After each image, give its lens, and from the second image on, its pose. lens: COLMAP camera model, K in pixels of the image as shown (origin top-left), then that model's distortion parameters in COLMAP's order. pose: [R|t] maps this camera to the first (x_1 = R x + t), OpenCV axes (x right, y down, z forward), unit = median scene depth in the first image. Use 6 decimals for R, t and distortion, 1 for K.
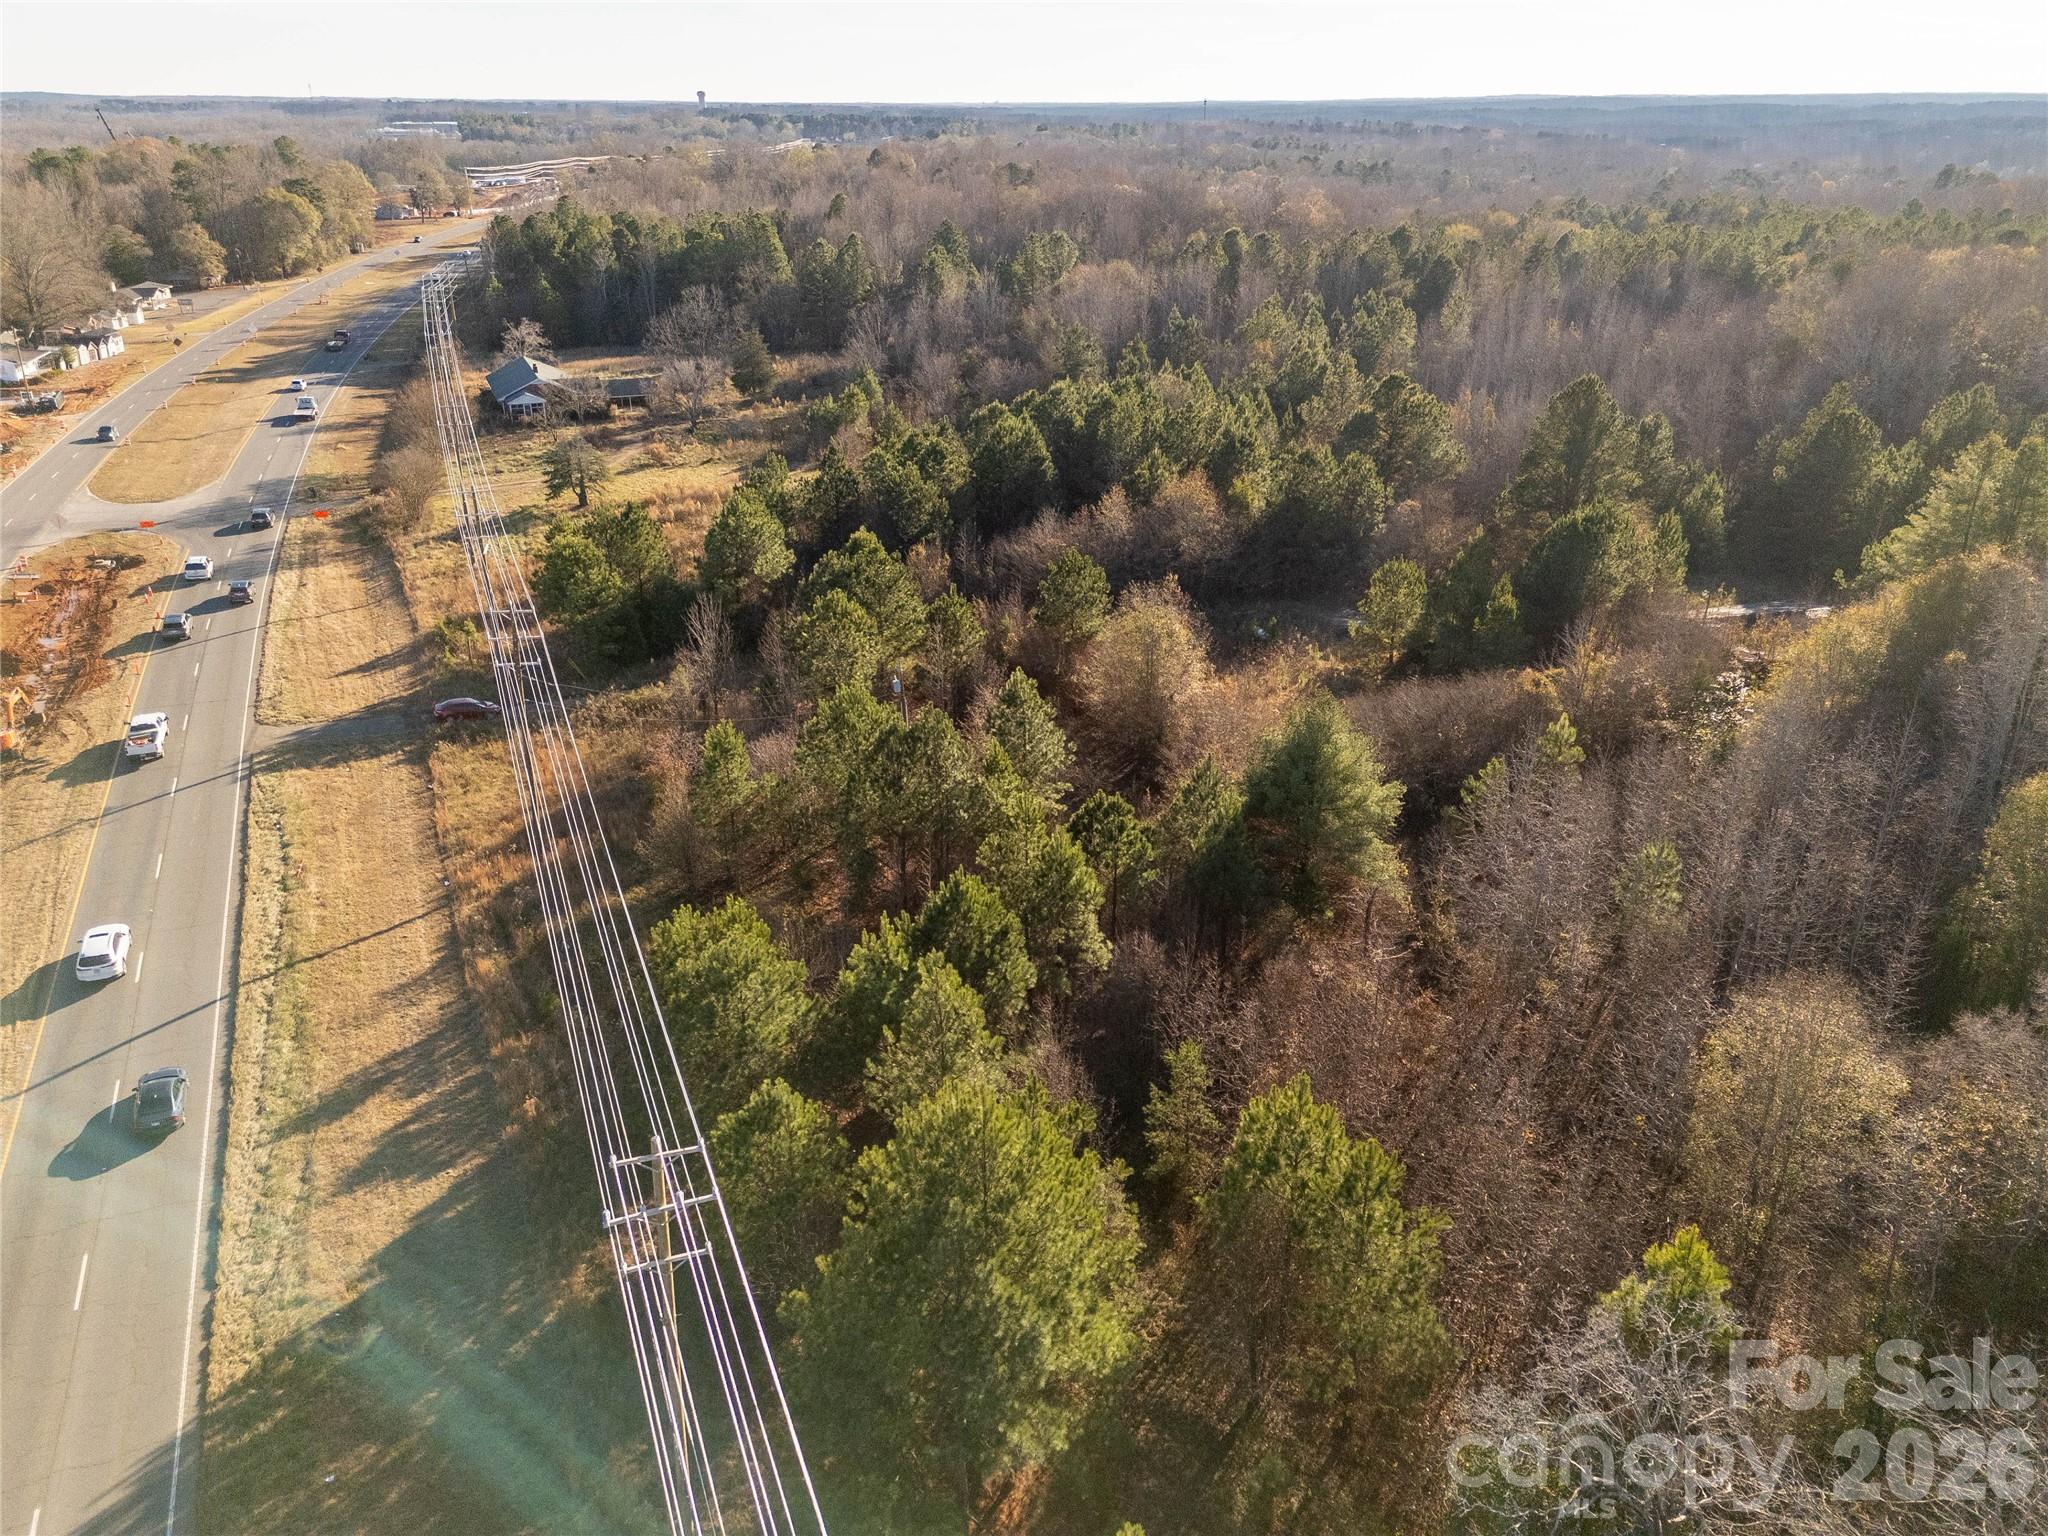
lens RADIAL K [[1505.1, 0, 1019.2], [0, 1505.1, 774.4], [0, 0, 1]] dist [0.082661, -0.085091]
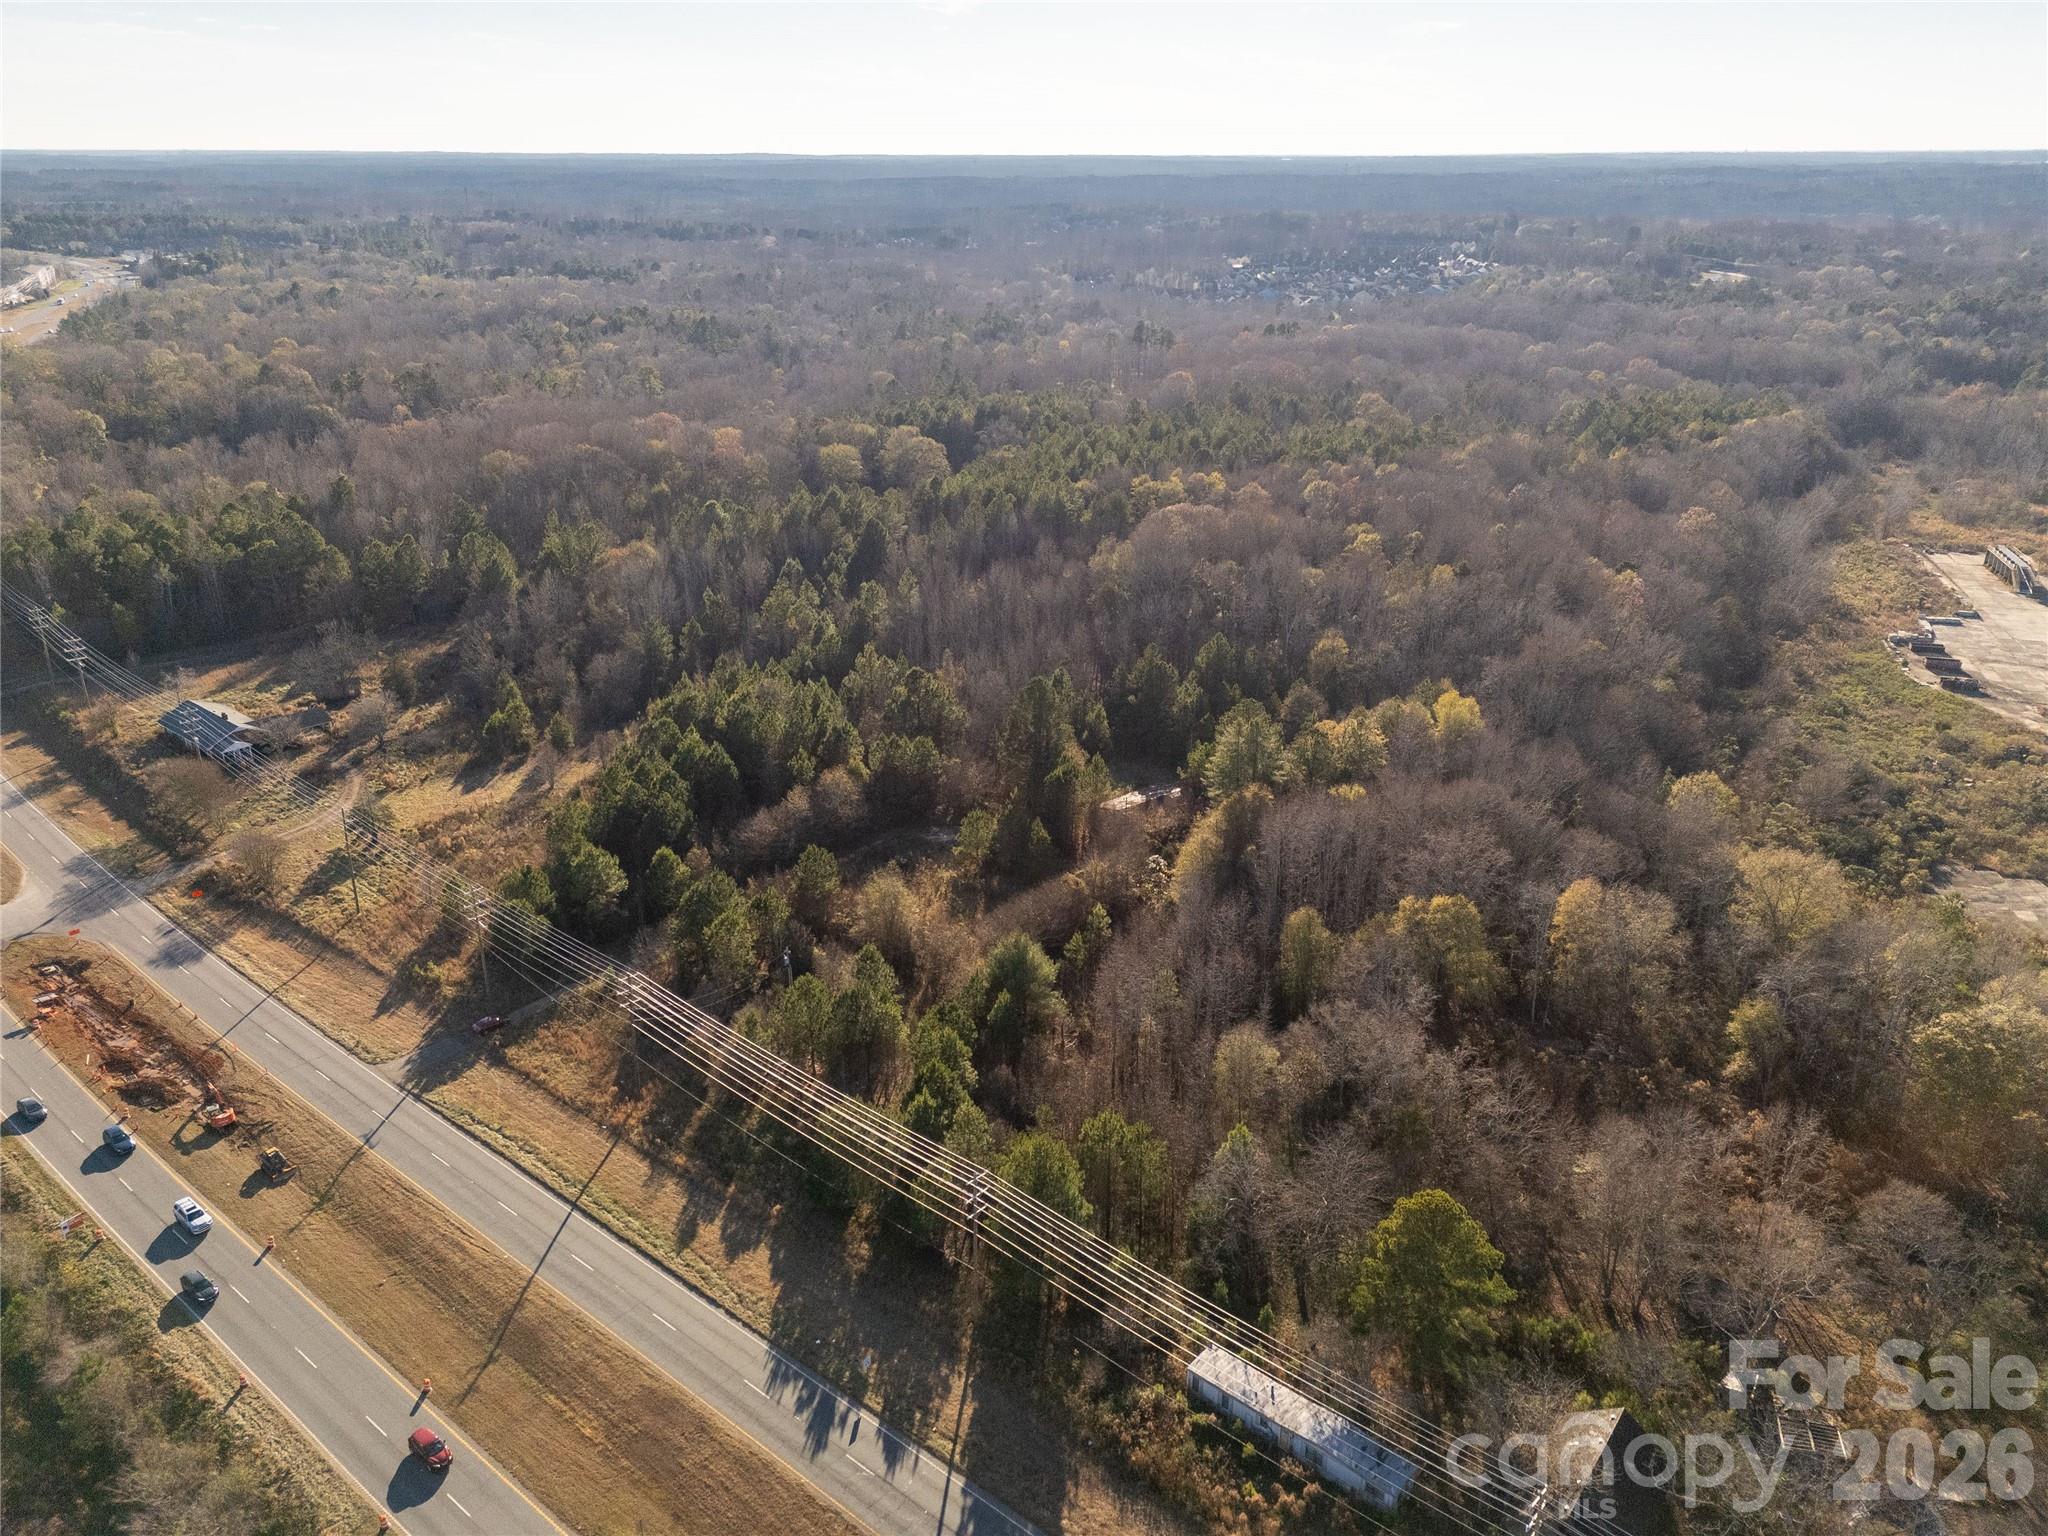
lens RADIAL K [[1515.6, 0, 1024.0], [0, 1515.6, 768.0], [0, 0, 1]] dist [0.089484, -0.086369]
pose [[0.896555, -0.164567, 0.411226, -0.421928], [0.177623, 0.984077, 0.006560, -0.193381], [-0.405758, 0.067162, 0.911510, -0.651128]]
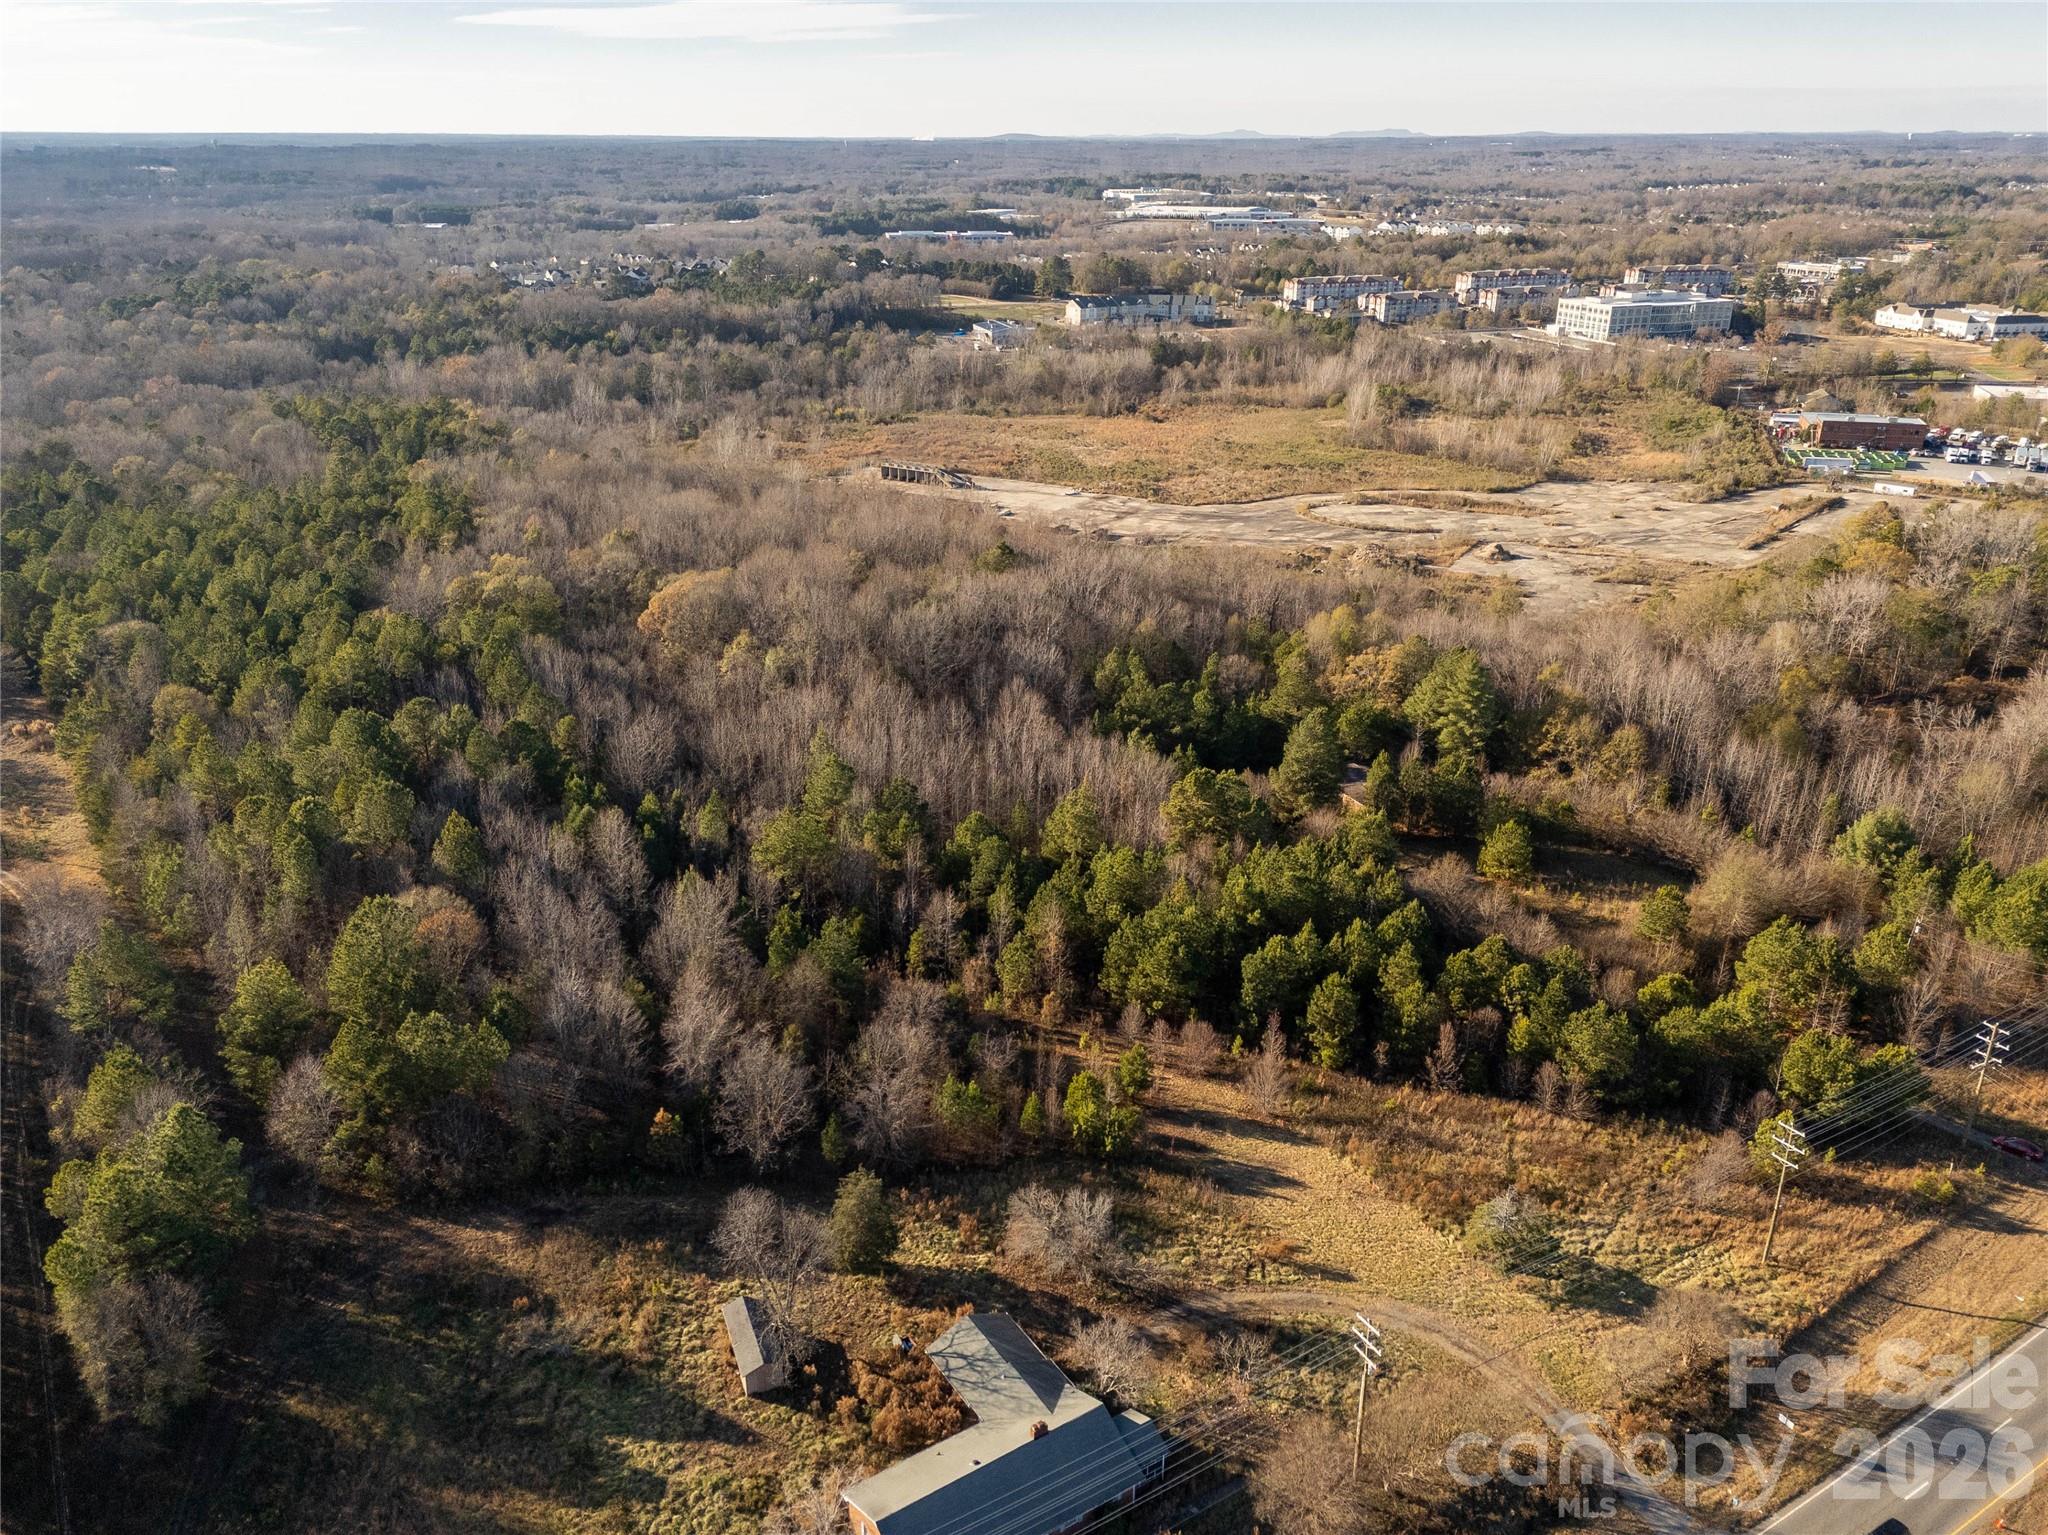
lens RADIAL K [[1505.1, 0, 1019.2], [0, 1505.1, 773.9], [0, 0, 1]] dist [0.082661, -0.085091]
pose [[-0.184556, -0.381572, 0.905727, -1.190478], [0.397414, 0.813883, 0.423859, -1.145204], [-0.898889, 0.438174, 0.001434, 1.473719]]
